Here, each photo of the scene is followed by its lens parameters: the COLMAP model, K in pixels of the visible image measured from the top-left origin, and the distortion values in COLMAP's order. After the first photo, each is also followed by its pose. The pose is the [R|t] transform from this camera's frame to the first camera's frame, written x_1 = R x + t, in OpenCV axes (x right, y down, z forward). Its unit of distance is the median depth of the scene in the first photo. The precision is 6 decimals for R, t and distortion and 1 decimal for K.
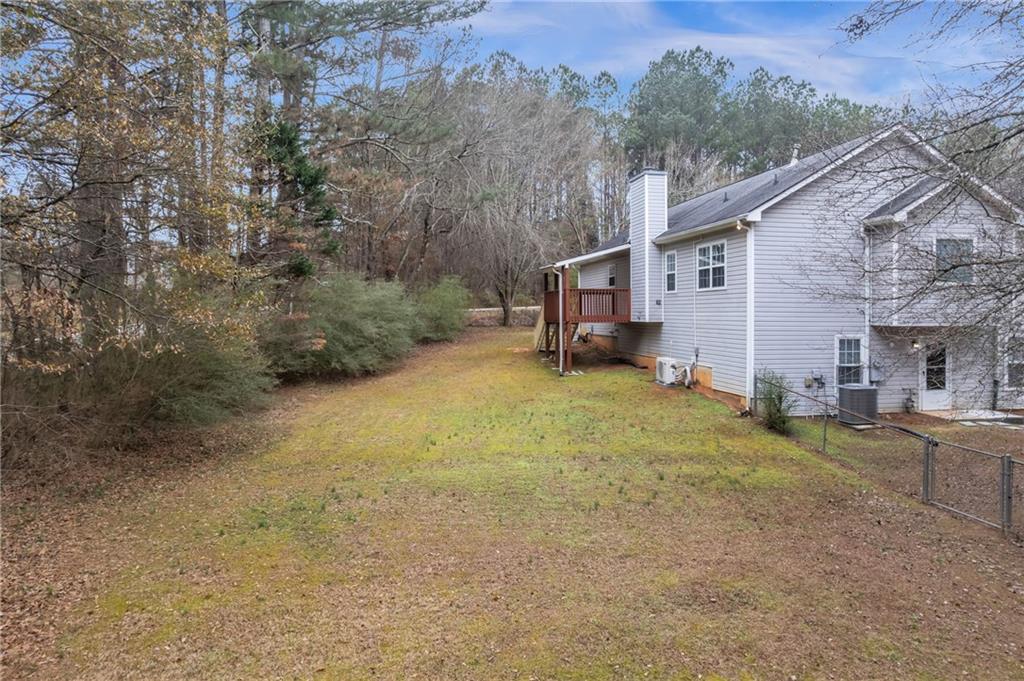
lens RADIAL K [[686.2, 0, 512.0], [0, 686.2, 340.5], [0, 0, 1]] dist [-0.045794, -0.000072]
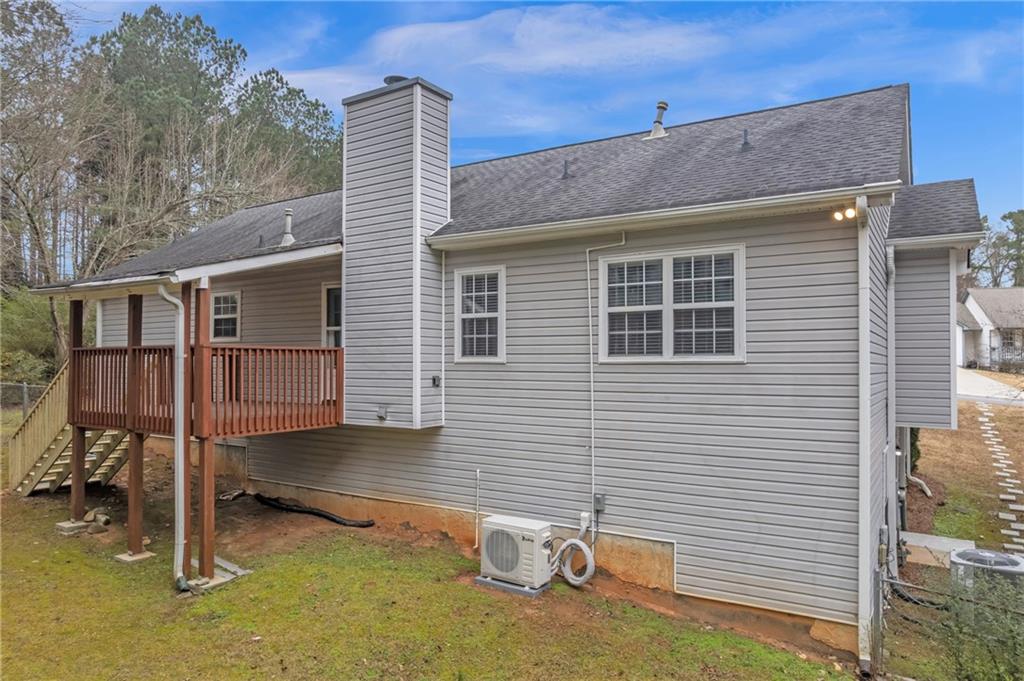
lens RADIAL K [[686.2, 0, 512.0], [0, 686.2, 340.5], [0, 0, 1]] dist [-0.045794, -0.000072]
pose [[0.673605, 0.027310, 0.738587, -0.078645], [0.027040, 0.997737, -0.061553, -0.054417], [-0.738597, 0.061434, 0.671342, 0.676678]]
